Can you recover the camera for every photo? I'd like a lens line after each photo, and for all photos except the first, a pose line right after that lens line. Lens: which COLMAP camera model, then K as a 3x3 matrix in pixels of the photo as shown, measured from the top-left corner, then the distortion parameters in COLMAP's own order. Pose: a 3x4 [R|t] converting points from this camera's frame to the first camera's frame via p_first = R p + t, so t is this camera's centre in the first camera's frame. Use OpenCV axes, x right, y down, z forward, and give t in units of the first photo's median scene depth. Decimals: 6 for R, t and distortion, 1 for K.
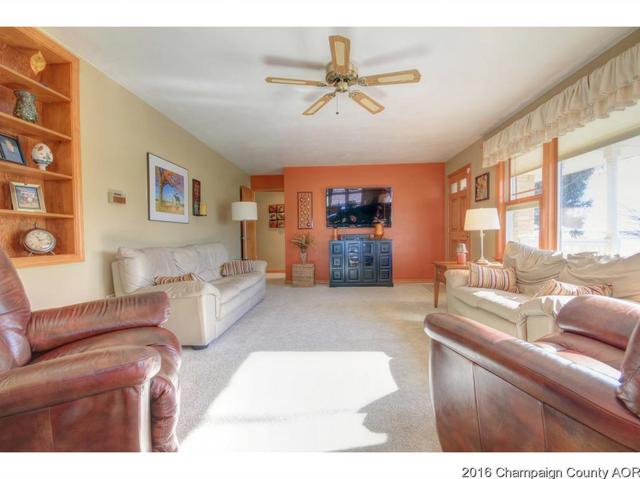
lens RADIAL K [[298.4, 0, 324.8], [0, 298.4, 242.0], [0, 0, 1]] dist [0.003356, -0.000210]
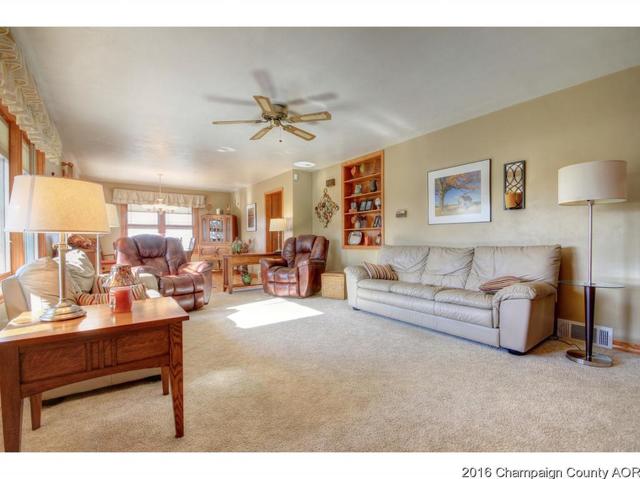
lens RADIAL K [[298.4, 0, 324.8], [0, 298.4, 242.0], [0, 0, 1]] dist [0.003356, -0.000210]
pose [[-0.778912, 0.026429, -0.626576, 0.534995], [0.006505, 0.999398, 0.034068, -0.042635], [0.627099, 0.022460, -0.778615, 1.629404]]
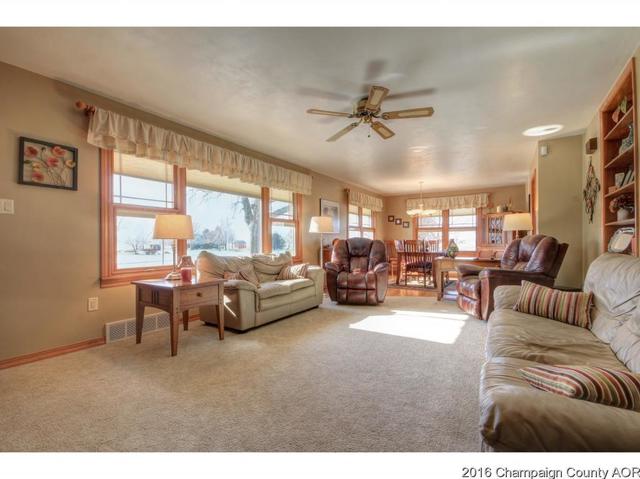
lens RADIAL K [[298.4, 0, 324.8], [0, 298.4, 242.0], [0, 0, 1]] dist [0.003356, -0.000210]
pose [[-0.871366, 0.018803, 0.490273, -0.285761], [0.025573, 0.999648, 0.007113, -0.029838], [-0.489967, 0.018736, -0.871540, 1.631720]]
